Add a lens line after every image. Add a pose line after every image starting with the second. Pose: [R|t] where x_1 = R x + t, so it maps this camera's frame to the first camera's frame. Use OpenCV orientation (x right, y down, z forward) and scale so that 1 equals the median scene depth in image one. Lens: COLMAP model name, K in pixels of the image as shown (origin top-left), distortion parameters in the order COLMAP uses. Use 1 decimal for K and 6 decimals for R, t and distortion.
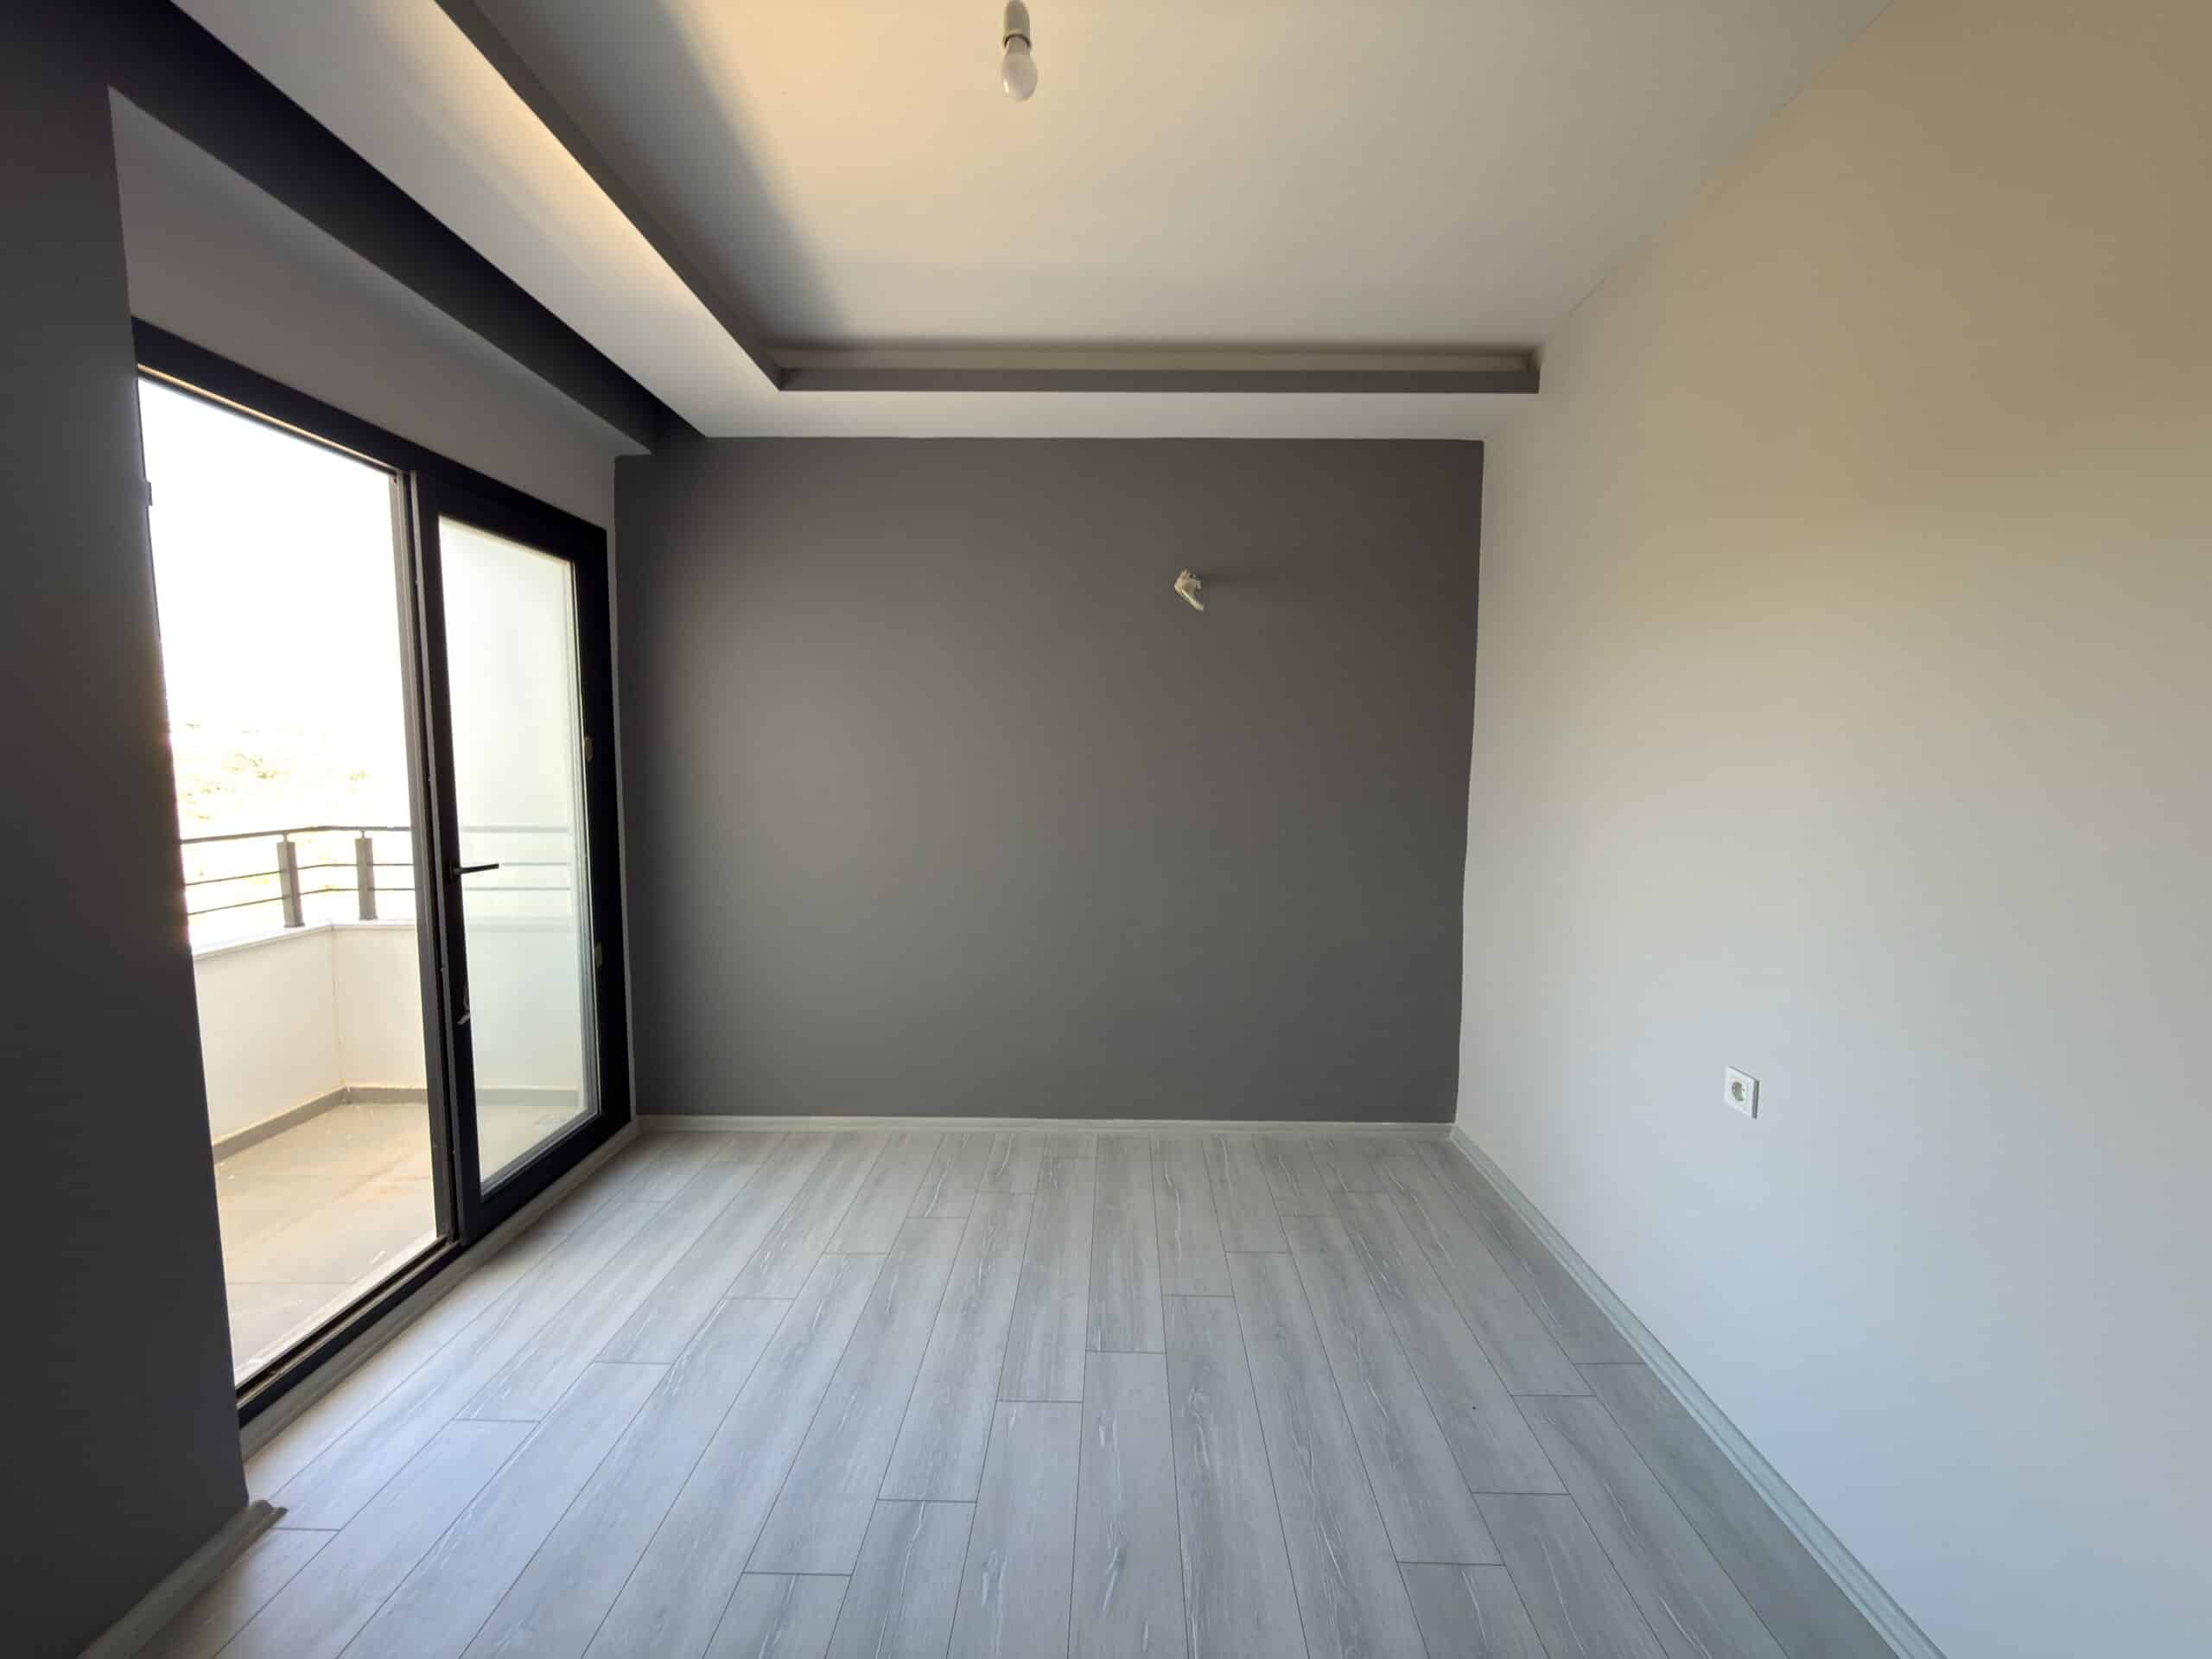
lens RADIAL K [[876.0, 0, 1108.0], [0, 876.0, 827.3], [0, 0, 1]] dist [-0.001104, 0.000220]
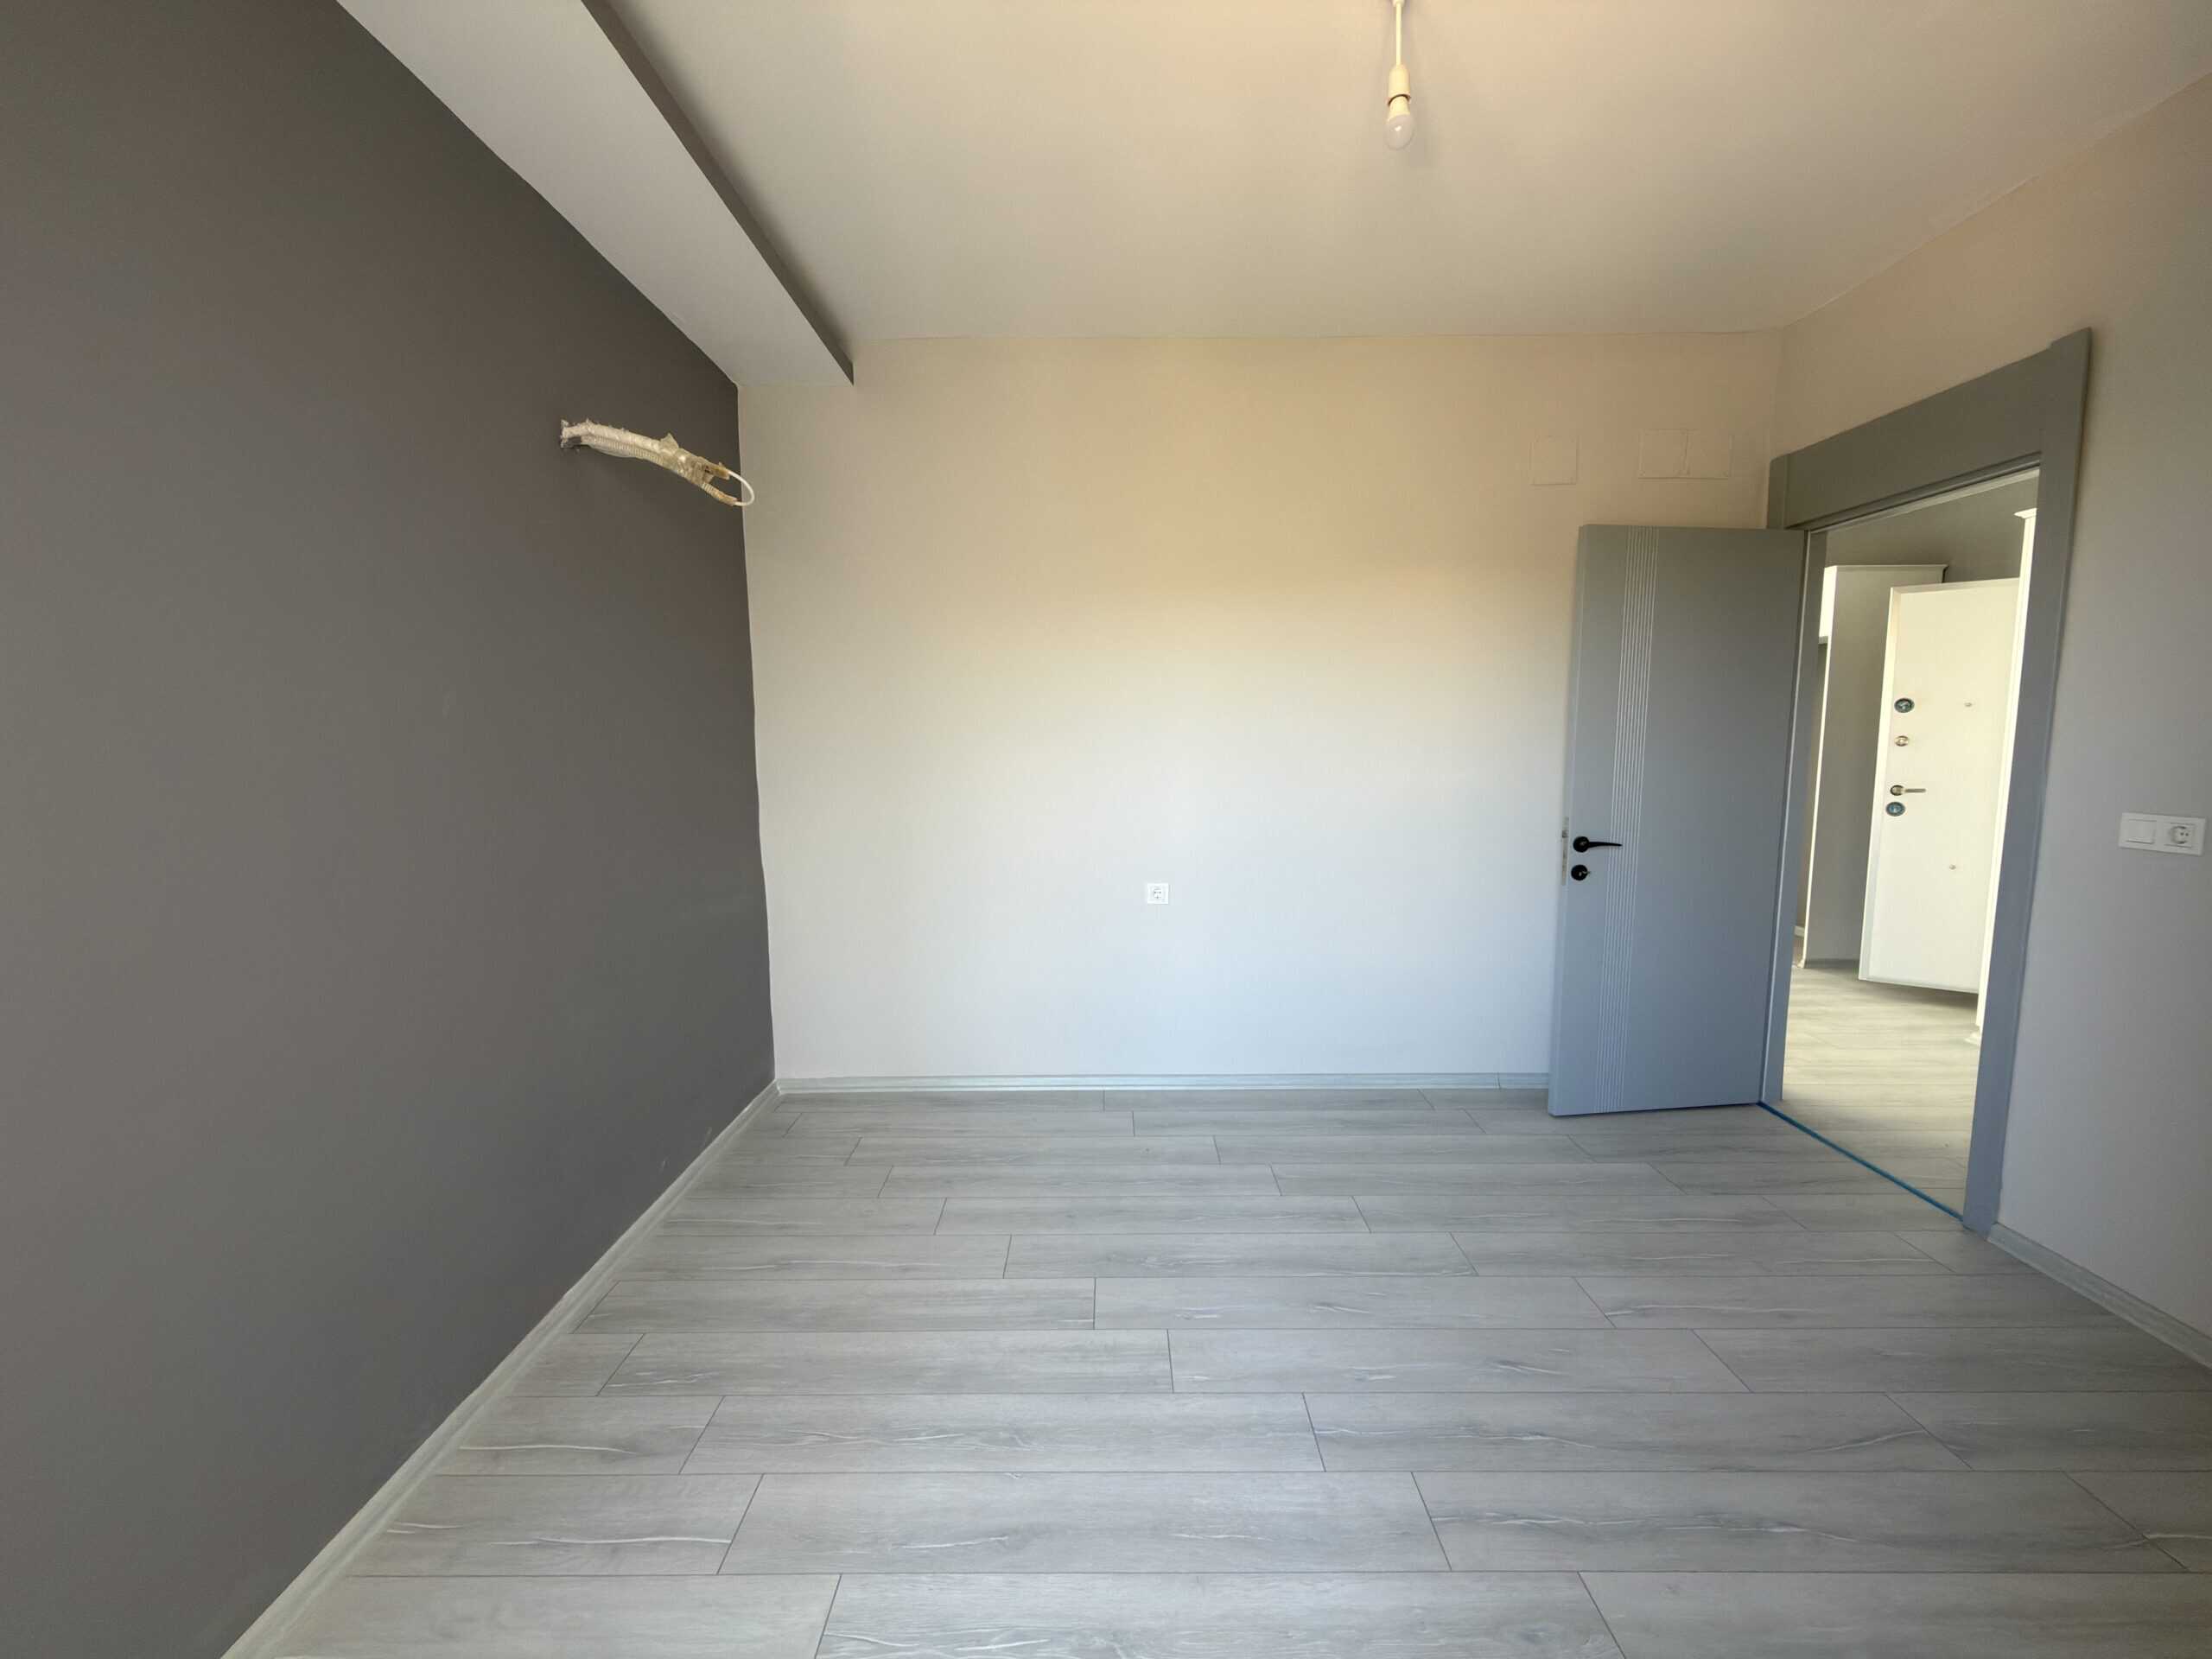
lens RADIAL K [[876.0, 0, 1108.0], [0, 876.0, 827.3], [0, 0, 1]] dist [-0.001104, 0.000220]
pose [[-0.020275, -0.105616, 0.994200, -0.910735], [0.086936, 0.990452, 0.106990, -0.032164], [-0.996008, 0.088601, -0.010900, 0.959447]]
